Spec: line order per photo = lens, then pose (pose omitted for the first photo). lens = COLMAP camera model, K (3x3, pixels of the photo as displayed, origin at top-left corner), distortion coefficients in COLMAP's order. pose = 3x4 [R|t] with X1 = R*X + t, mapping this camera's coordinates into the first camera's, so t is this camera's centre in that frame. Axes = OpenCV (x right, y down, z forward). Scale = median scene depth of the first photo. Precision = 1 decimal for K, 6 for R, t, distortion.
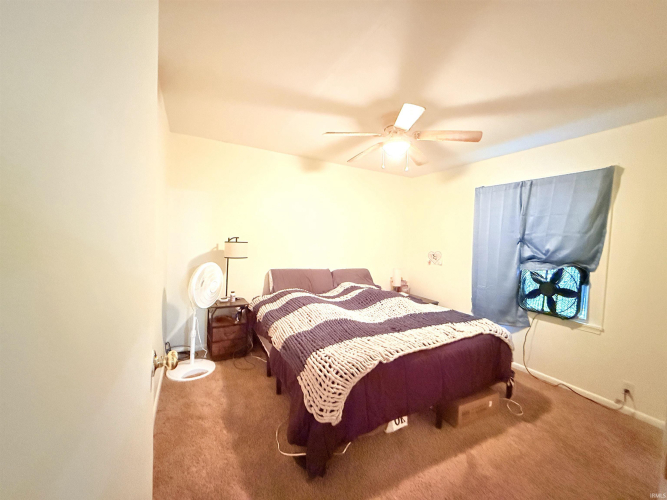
lens RADIAL K [[266.2, 0, 329.9], [0, 266.2, 249.9], [0, 0, 1]] dist [-0.001684, 0.000714]
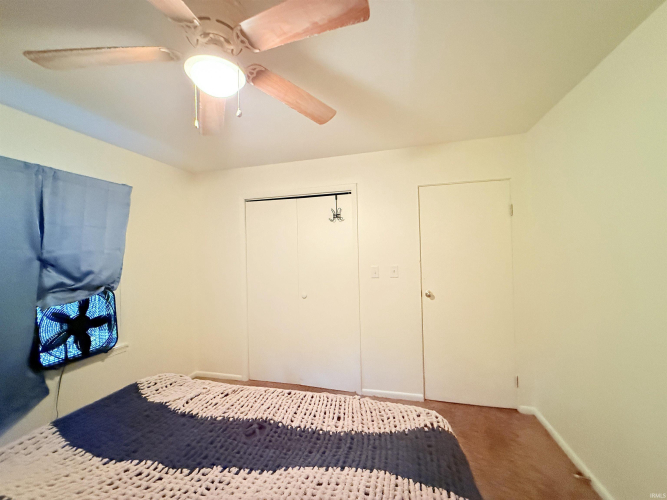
lens RADIAL K [[266.2, 0, 329.9], [0, 266.2, 249.9], [0, 0, 1]] dist [-0.001684, 0.000714]
pose [[-0.733280, -0.018977, 0.679662, -0.192196], [0.020738, 0.998521, 0.050255, -0.083516], [-0.679611, 0.050945, -0.731802, 1.033984]]
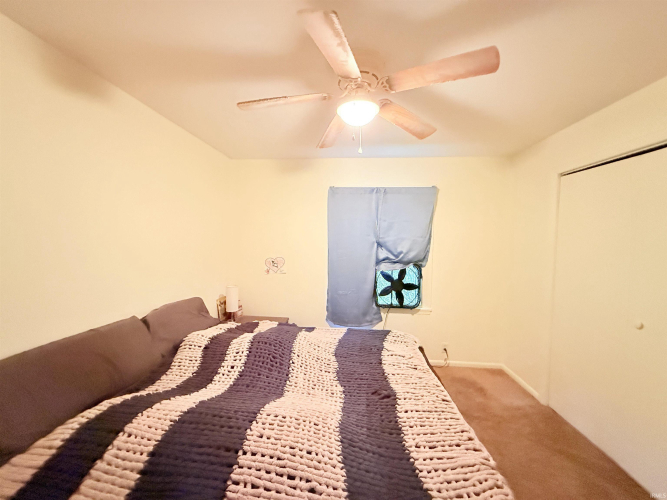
lens RADIAL K [[266.2, 0, 329.9], [0, 266.2, 249.9], [0, 0, 1]] dist [-0.001684, 0.000714]
pose [[0.547869, -0.073335, 0.833344, -0.284524], [0.041912, 0.997305, 0.060210, -0.086457], [-0.835514, 0.001940, 0.549466, 0.597522]]
